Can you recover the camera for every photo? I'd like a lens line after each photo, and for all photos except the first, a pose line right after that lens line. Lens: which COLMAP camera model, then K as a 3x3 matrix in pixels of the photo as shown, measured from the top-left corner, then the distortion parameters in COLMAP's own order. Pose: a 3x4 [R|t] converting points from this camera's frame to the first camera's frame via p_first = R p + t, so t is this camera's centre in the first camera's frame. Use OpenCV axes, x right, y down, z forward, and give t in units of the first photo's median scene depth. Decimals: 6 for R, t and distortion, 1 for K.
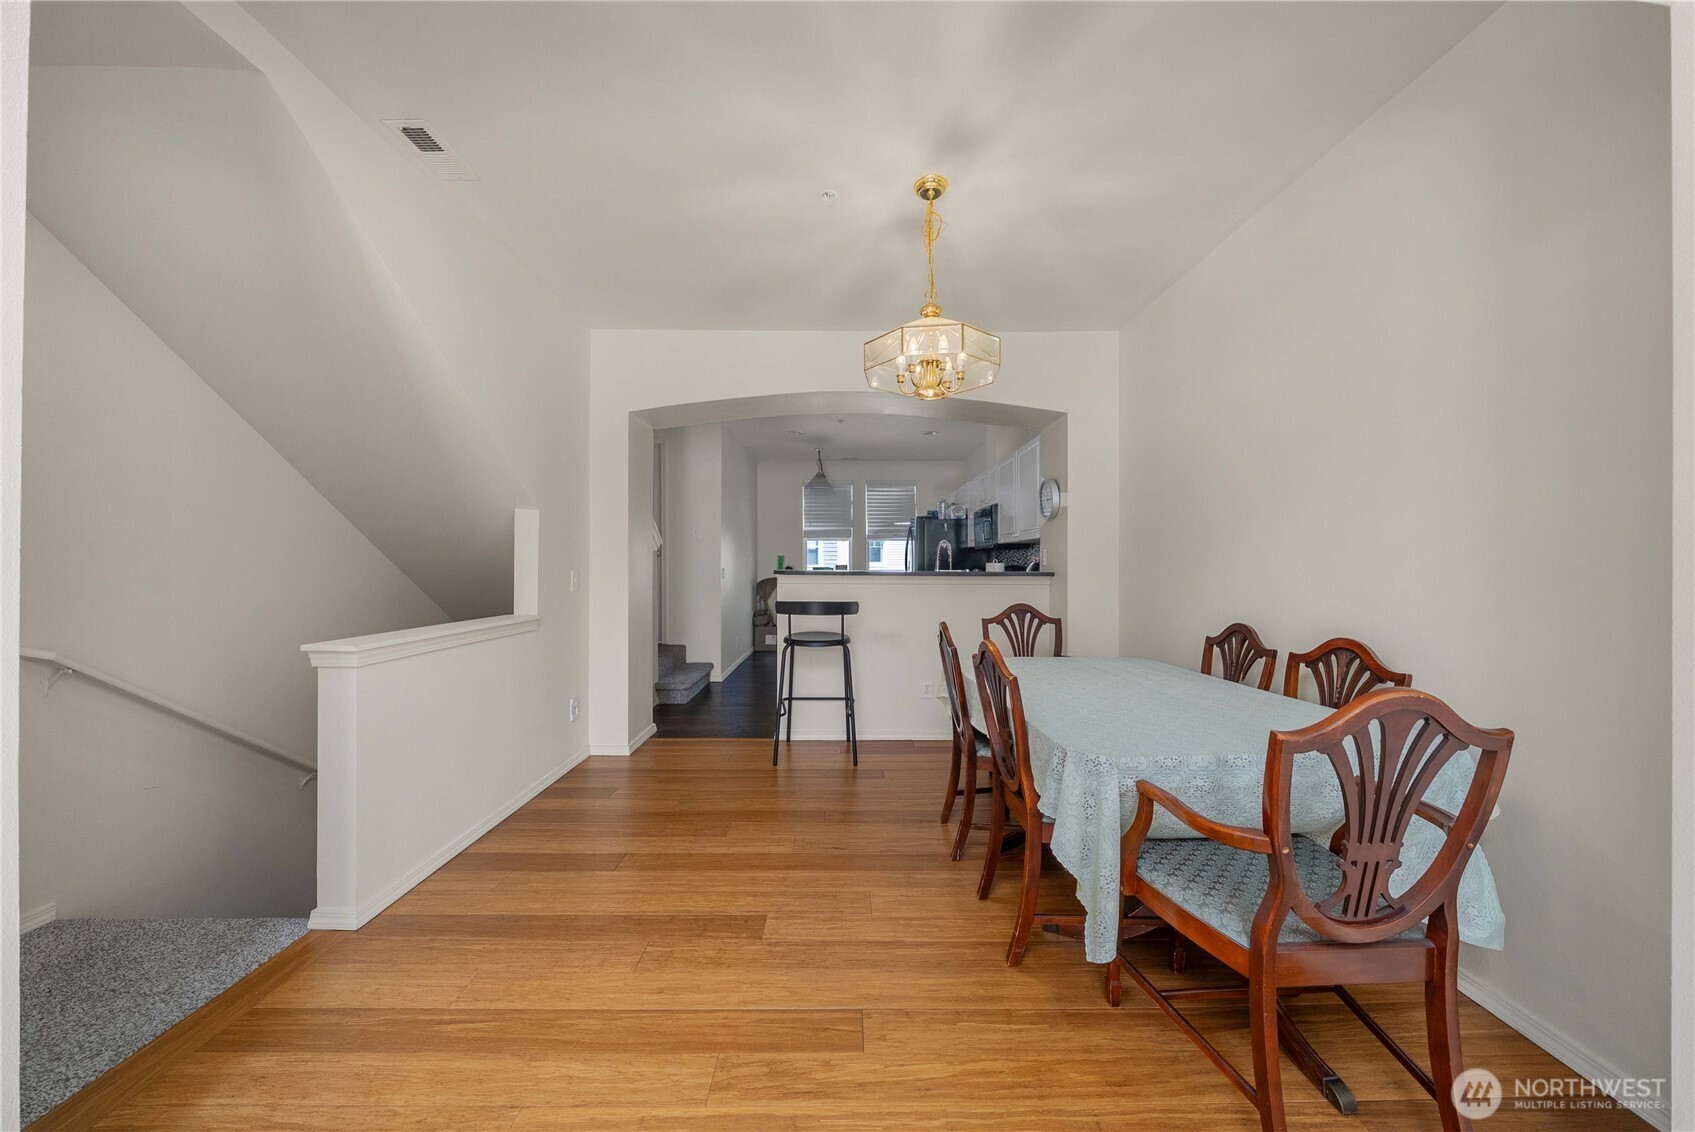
lens RADIAL K [[577.3, 0, 847.9], [0, 577.3, 559.5], [0, 0, 1]] dist [-0.000939, -0.000082]
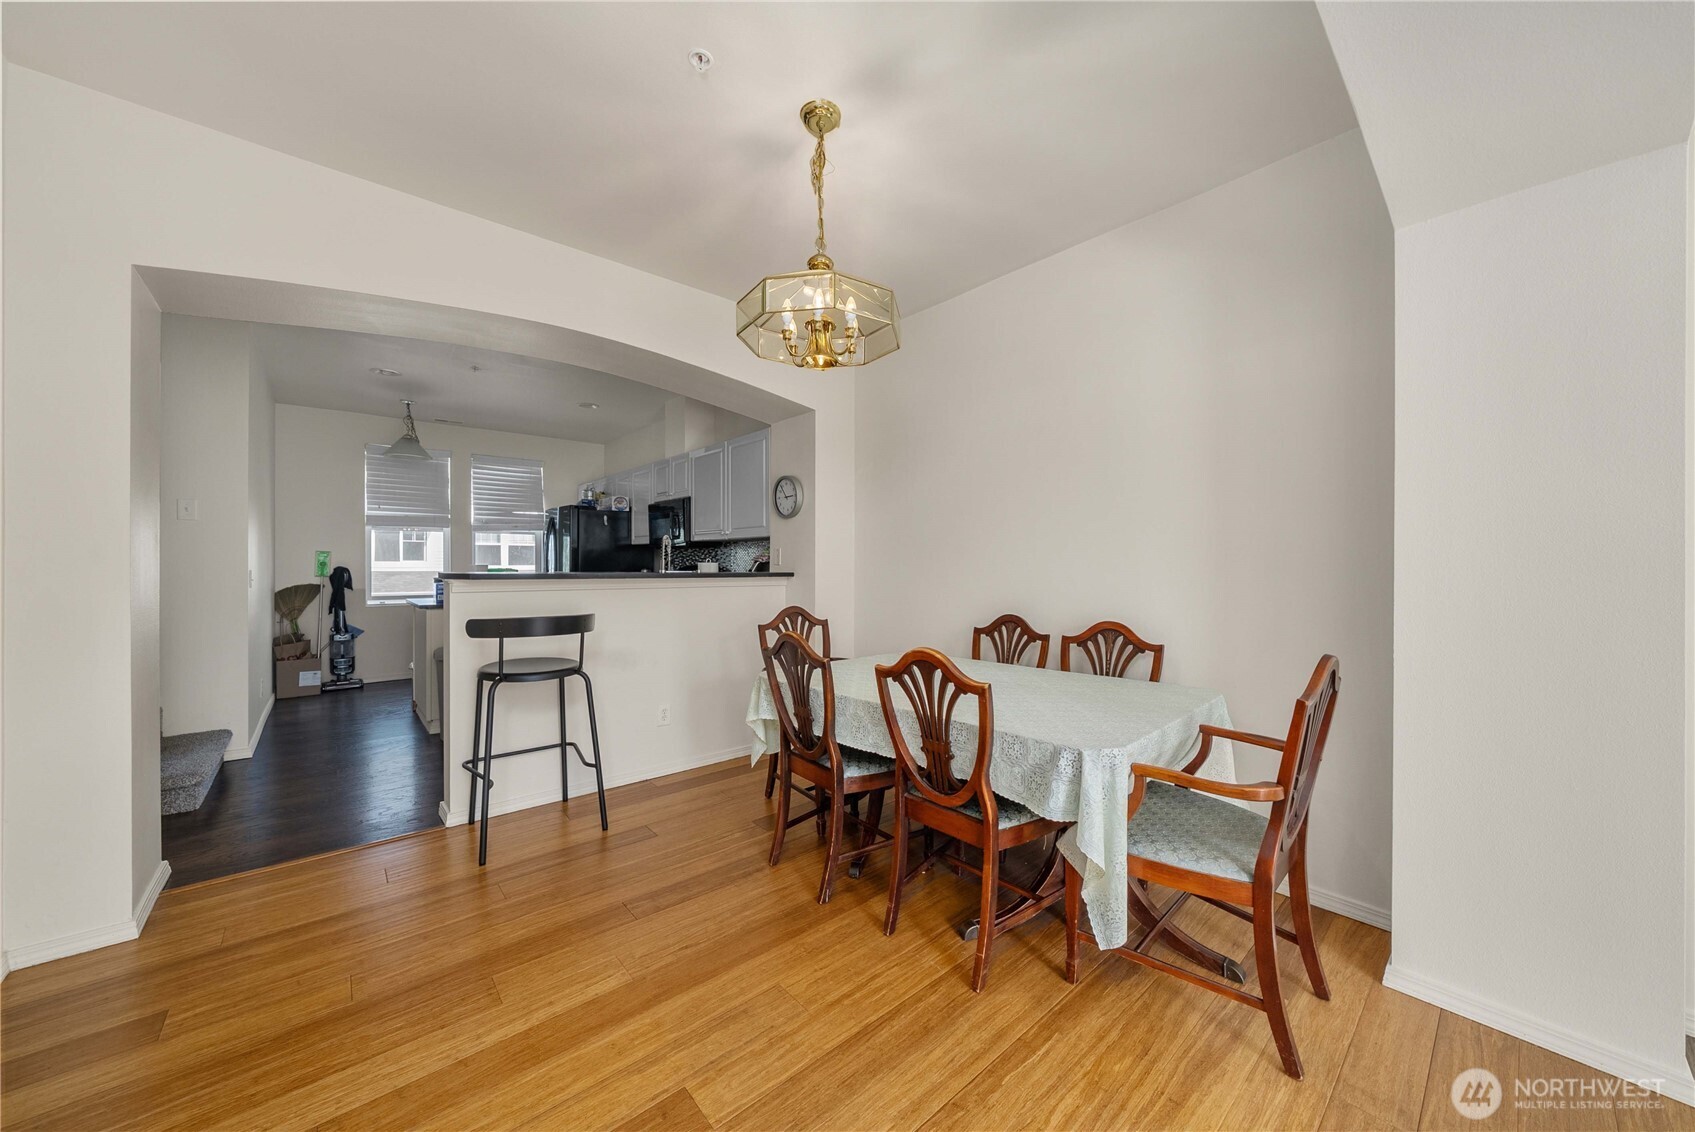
lens RADIAL K [[597.4, 0, 849.4], [0, 597.4, 563.1], [0, 0, 1]] dist [-0.003162, -0.000290]
pose [[0.759902, -0.000175, 0.650037, -0.241914], [-0.004852, 0.999971, 0.005941, 0.000293], [-0.650019, -0.007669, 0.759879, 0.192078]]
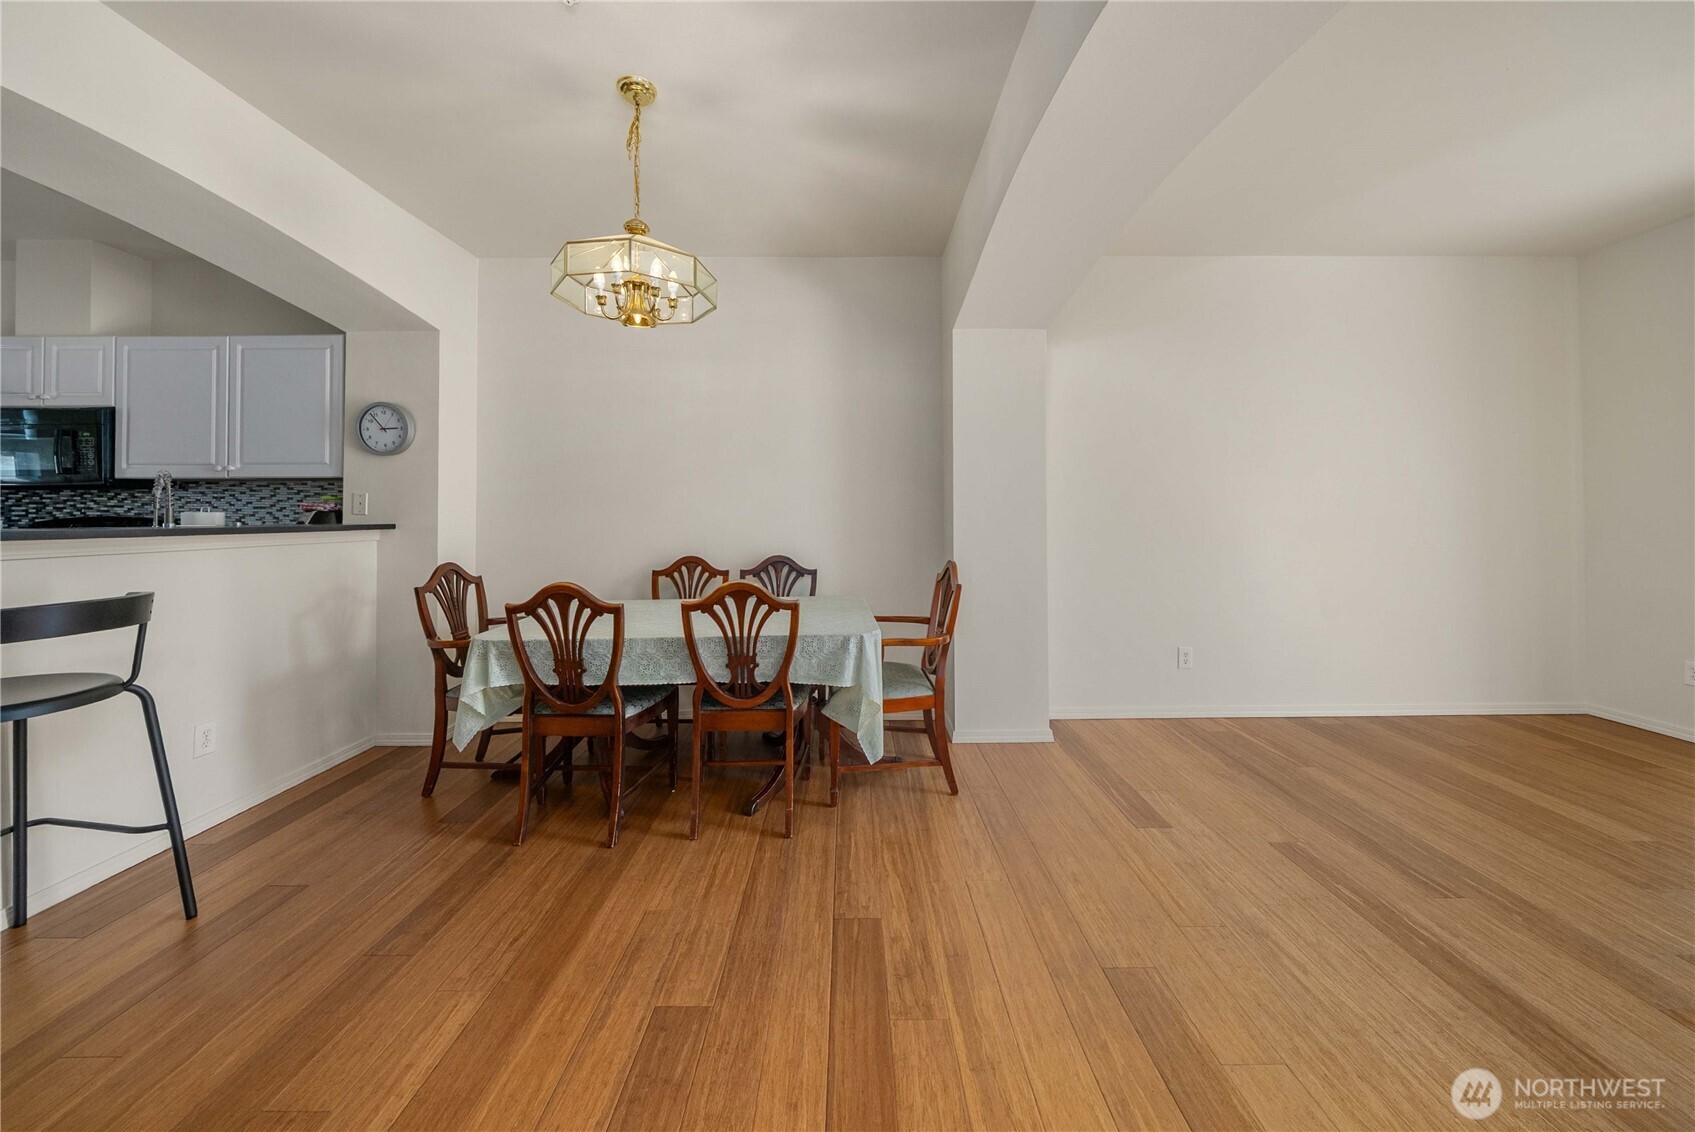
lens RADIAL K [[601.1, 0, 845.0], [0, 601.1, 501.6], [0, 0, 1]] dist [-0.002682, -0.000242]
pose [[0.015109, 0.015761, 0.999762, -0.480195], [-0.003619, 0.999870, -0.015708, 0.003252], [-0.999879, -0.003381, 0.015164, 0.412456]]
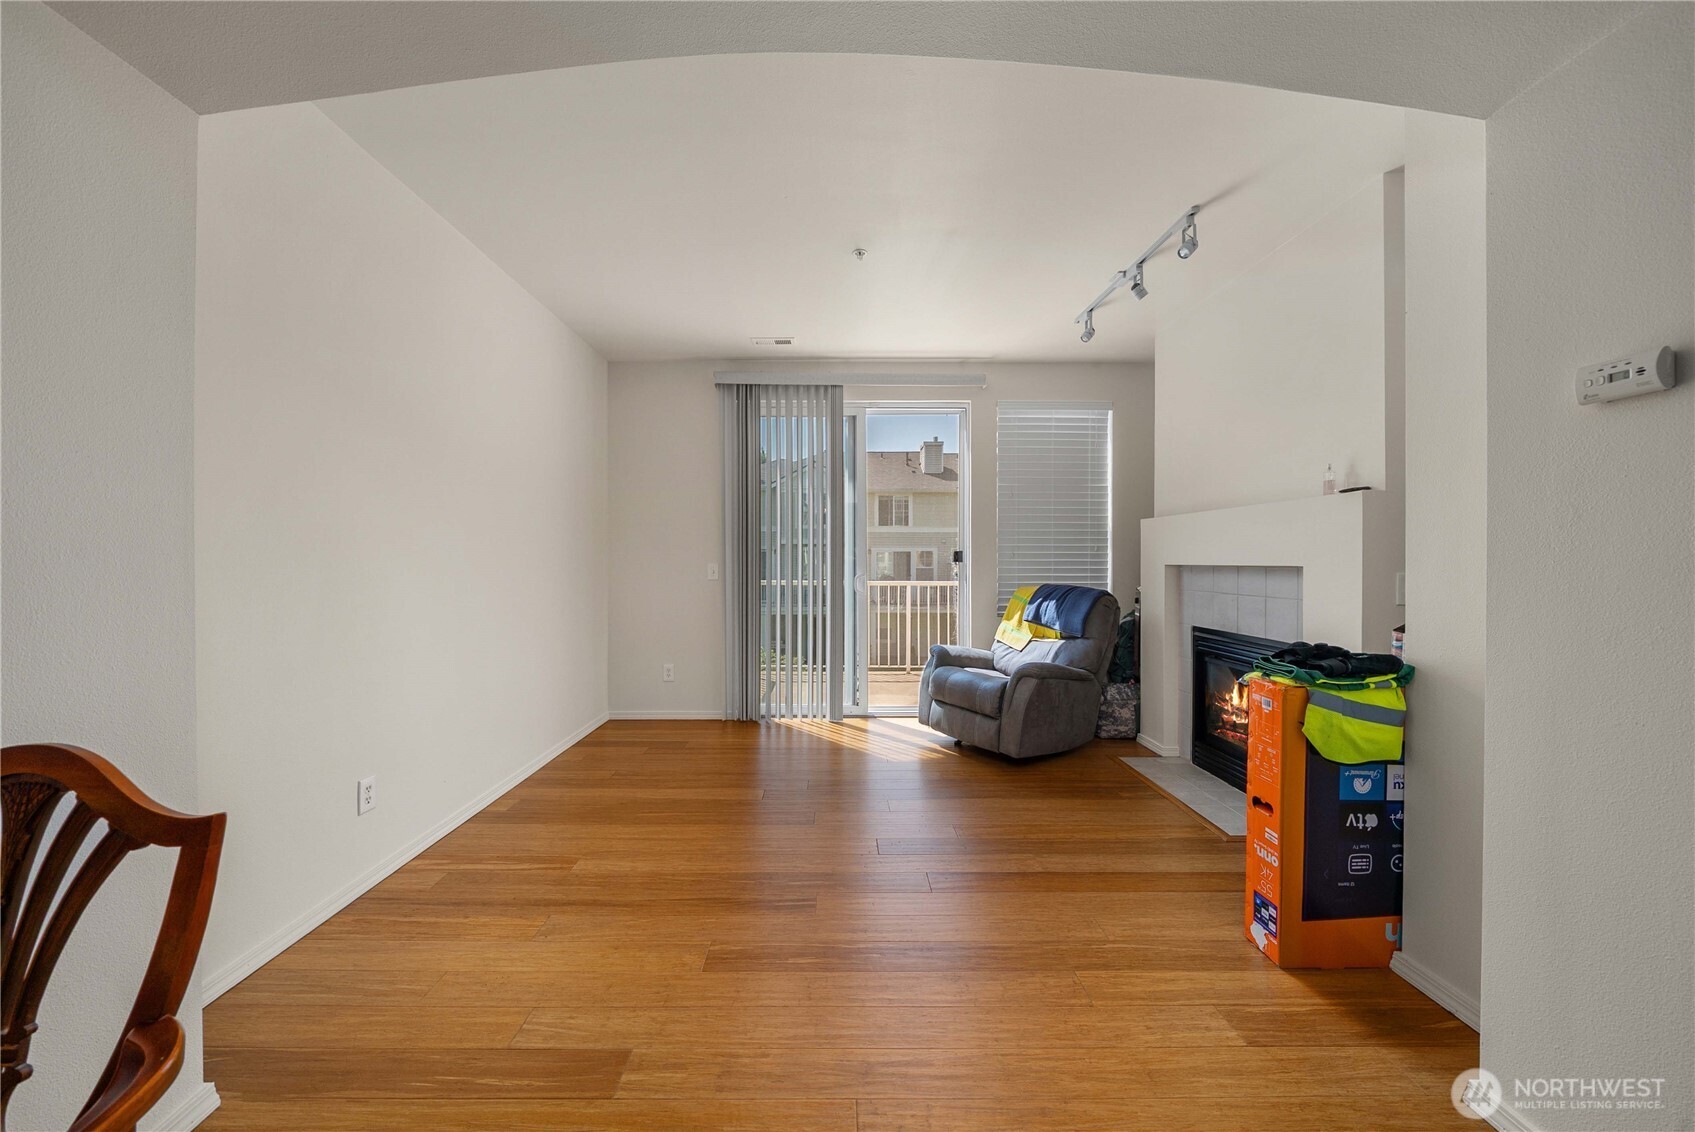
lens RADIAL K [[606.8, 0, 829.0], [0, 606.8, 566.0], [0, 0, 1]] dist [-0.001278, -0.000086]
pose [[-0.999924, -0.003814, 0.011743, 0.013661], [-0.003837, 0.999991, -0.001930, 0.005401], [-0.011736, -0.001975, -0.999929, 0.486576]]
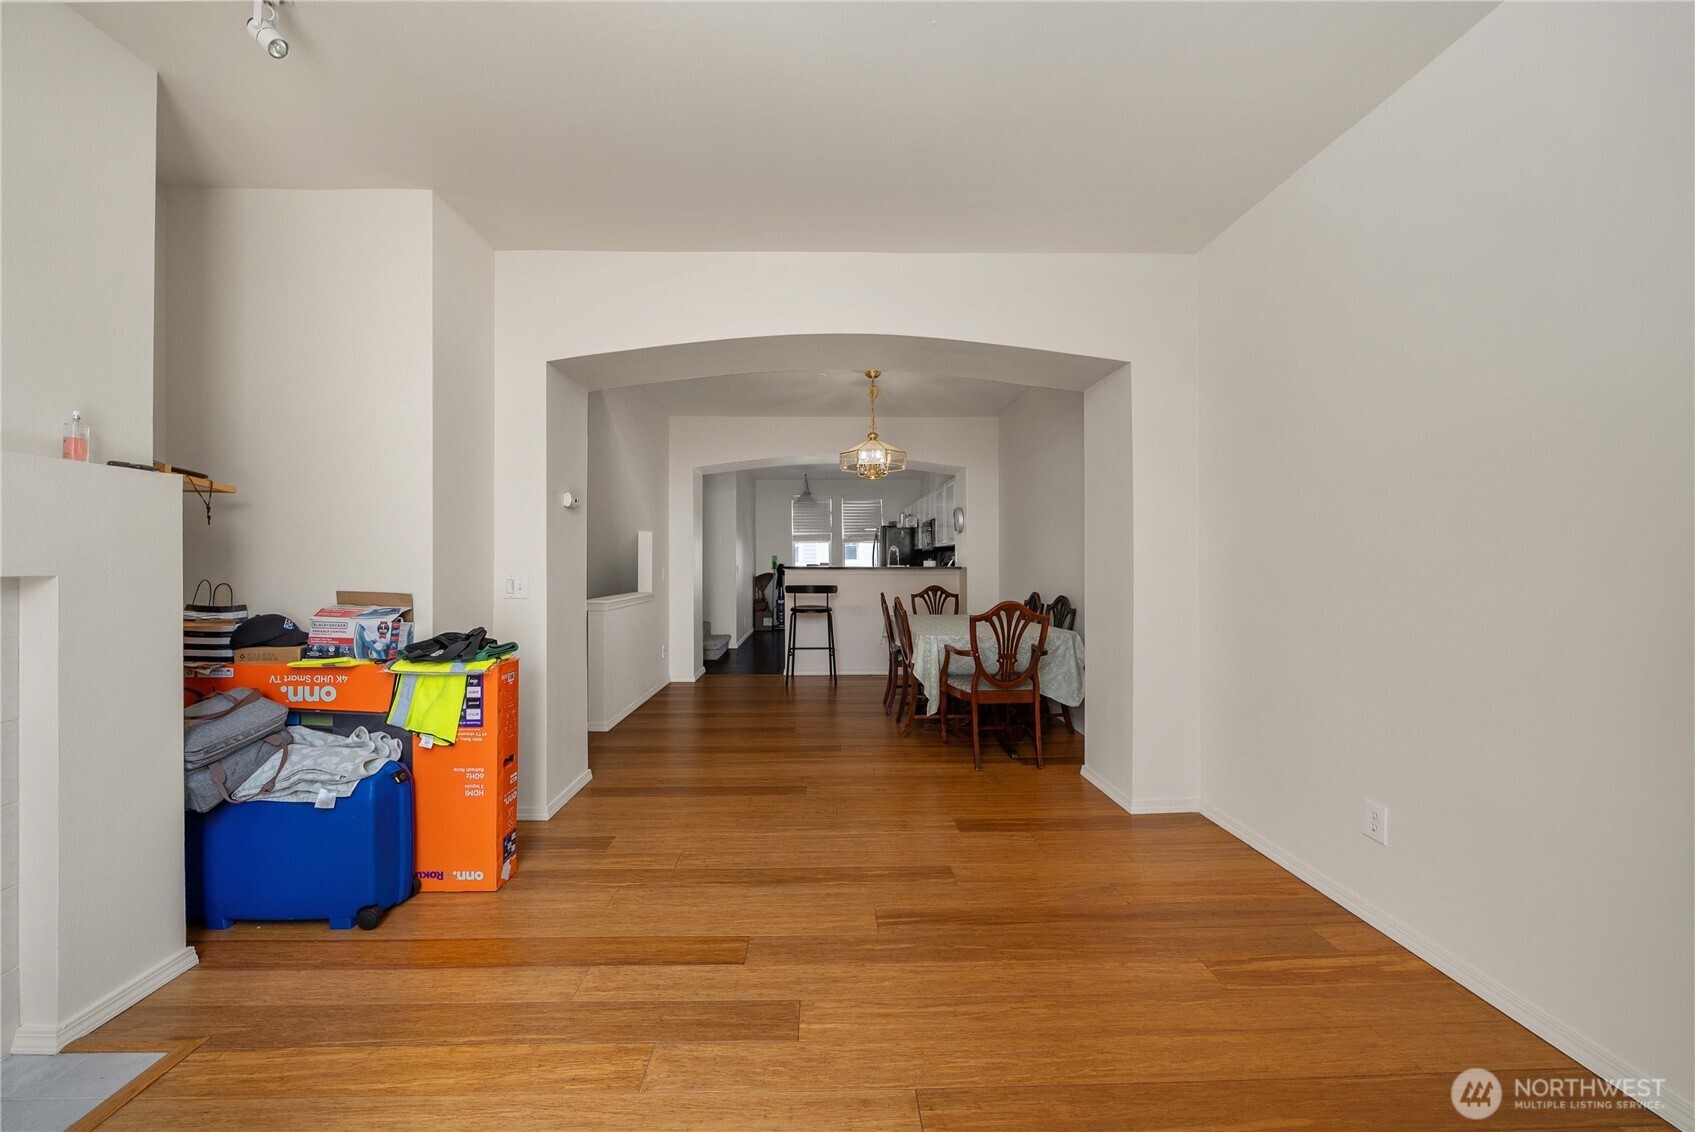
lens RADIAL K [[577.3, 0, 847.9], [0, 577.3, 559.5], [0, 0, 1]] dist [-0.000939, -0.000082]
pose [[0.999259, -0.004862, 0.038183, -0.013021], [0.004679, 0.999977, 0.004892, -0.006951], [-0.038206, -0.004709, 0.999259, -0.611865]]
